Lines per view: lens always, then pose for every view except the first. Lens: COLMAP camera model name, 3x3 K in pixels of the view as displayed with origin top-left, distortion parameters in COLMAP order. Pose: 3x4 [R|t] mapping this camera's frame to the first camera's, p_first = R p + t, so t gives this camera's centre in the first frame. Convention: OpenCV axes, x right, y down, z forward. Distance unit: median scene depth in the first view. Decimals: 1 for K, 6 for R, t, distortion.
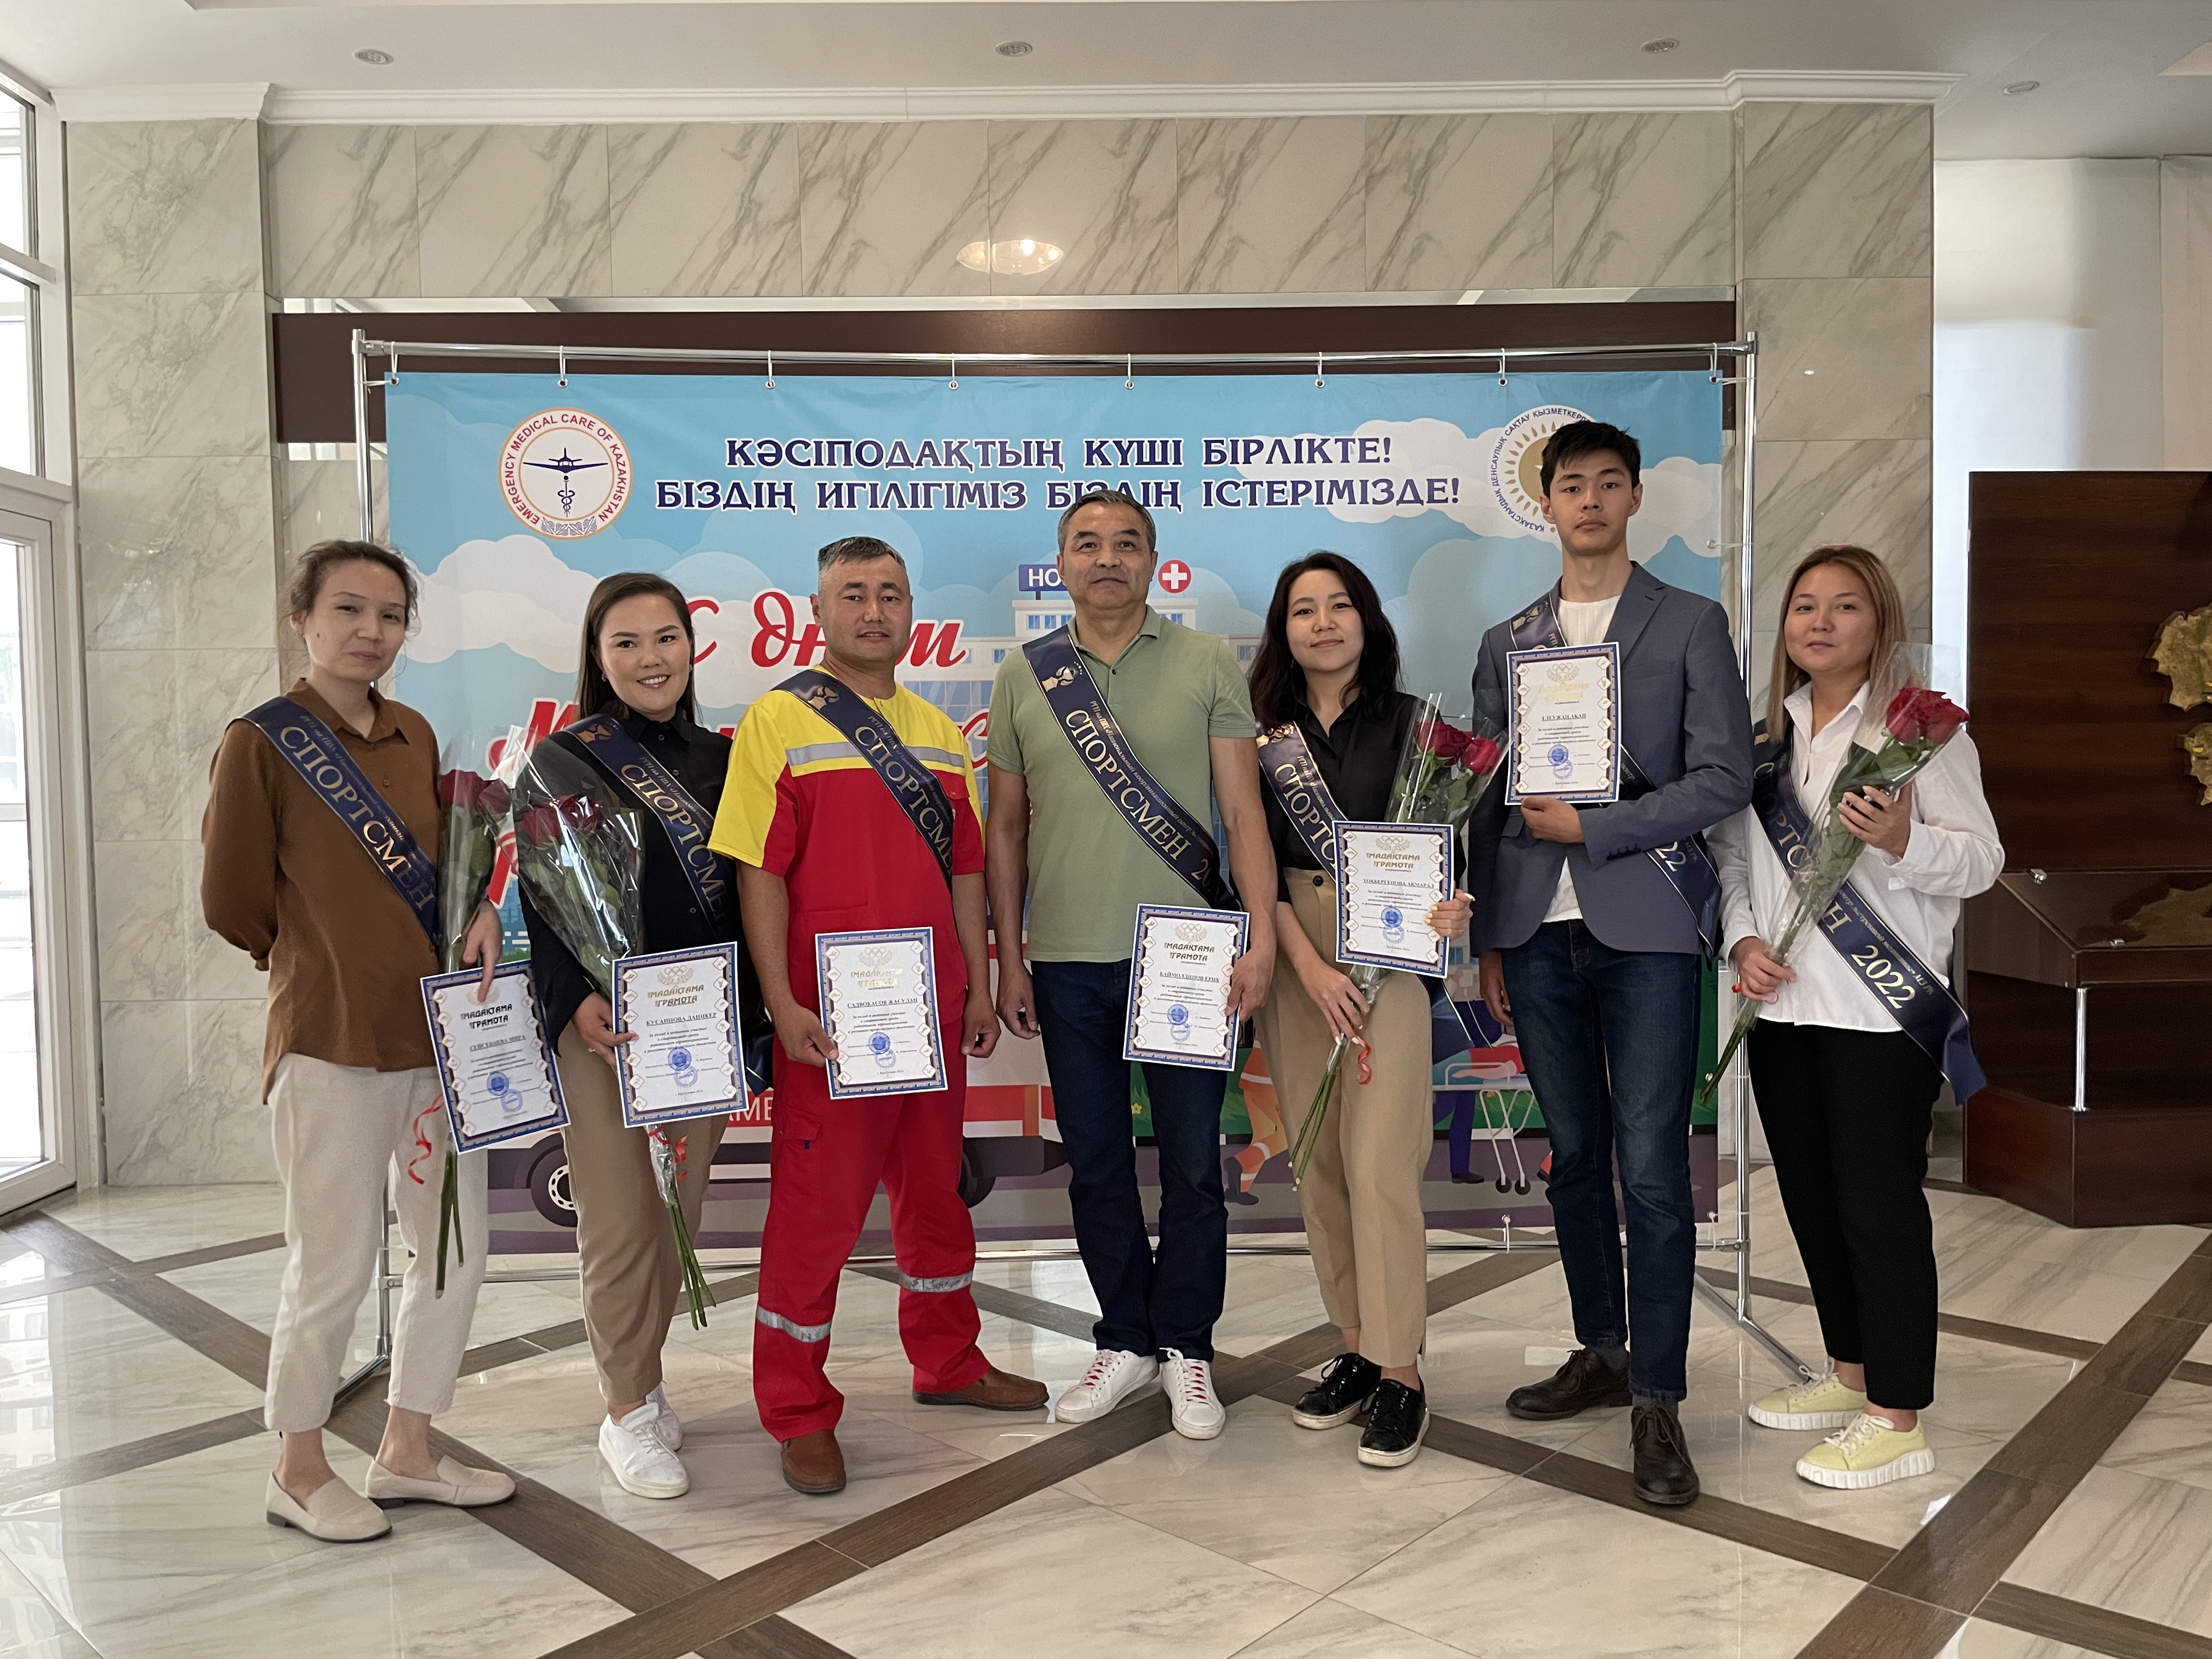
lens RADIAL K [[1768.2, 0, 1103.5], [0, 1768.2, 831.9], [0, 0, 1]] dist [0.098201, -0.072674]
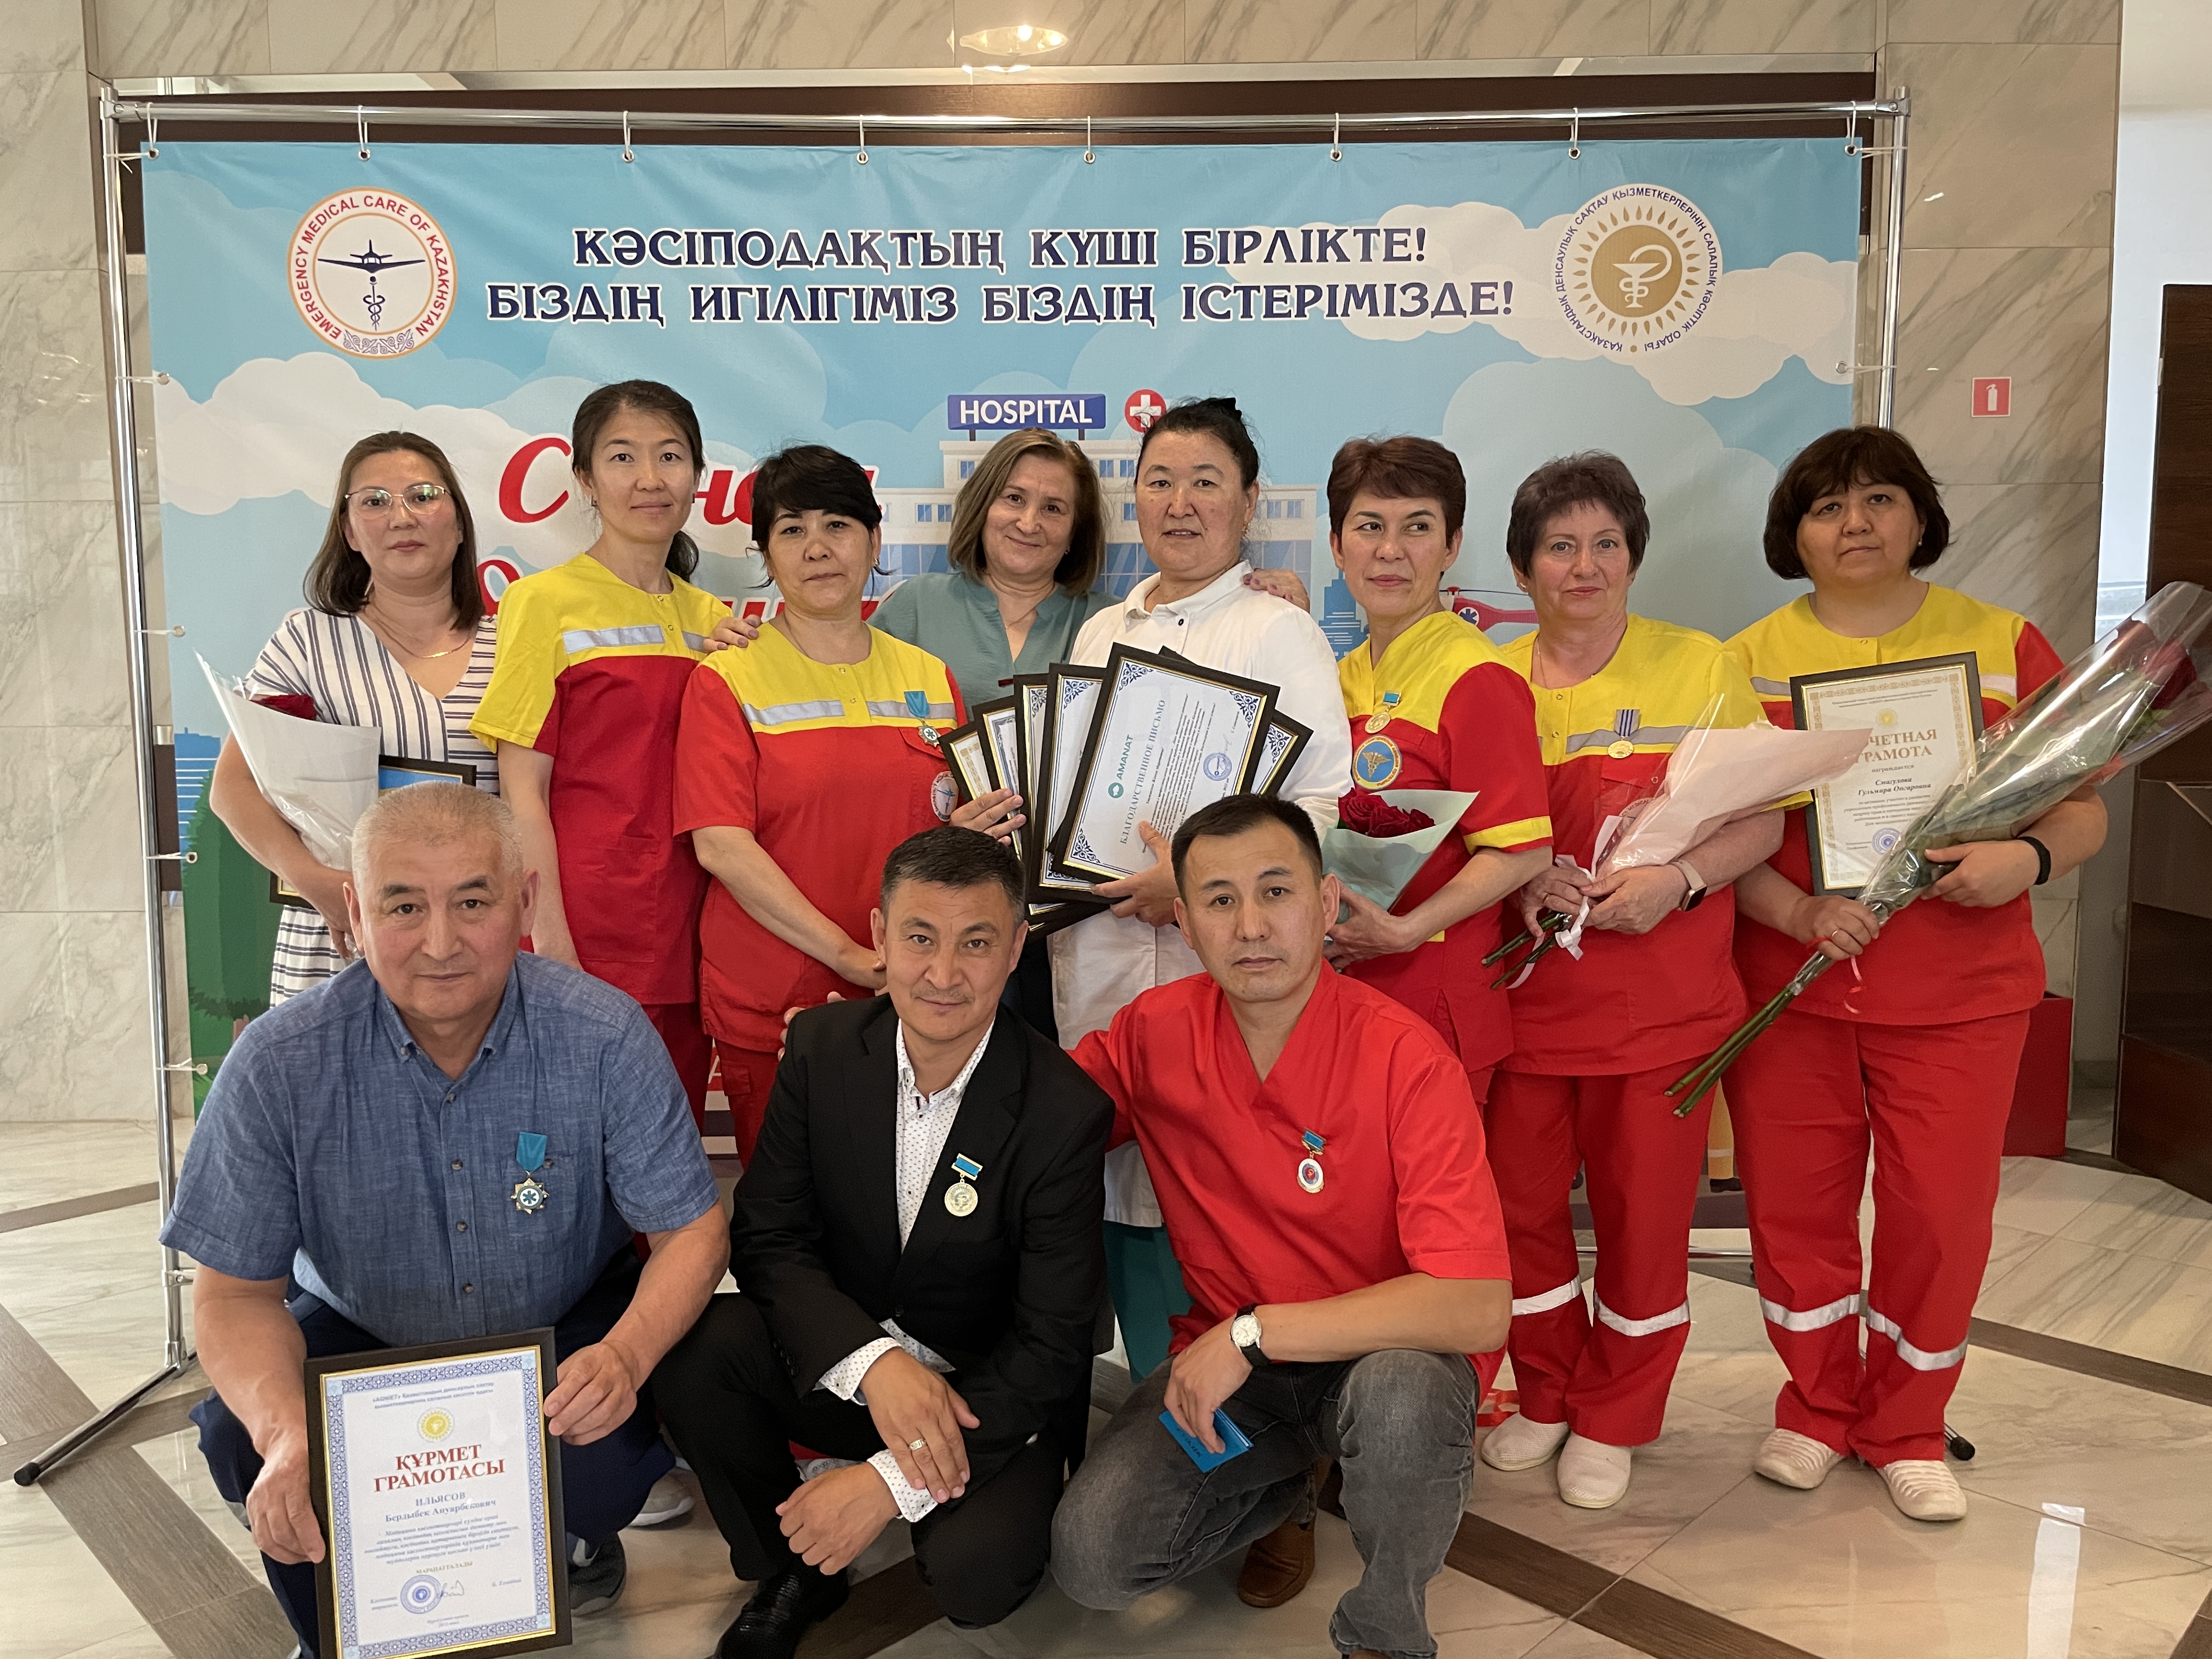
lens RADIAL K [[1768.2, 0, 1114.0], [0, 1768.2, 830.1], [0, 0, 1]] dist [0.098201, -0.072674]
pose [[0.999278, 0.009527, -0.036775, 0.056897], [-0.006952, 0.997555, 0.069536, -0.013122], [0.037347, -0.069231, 0.996901, 0.200331]]
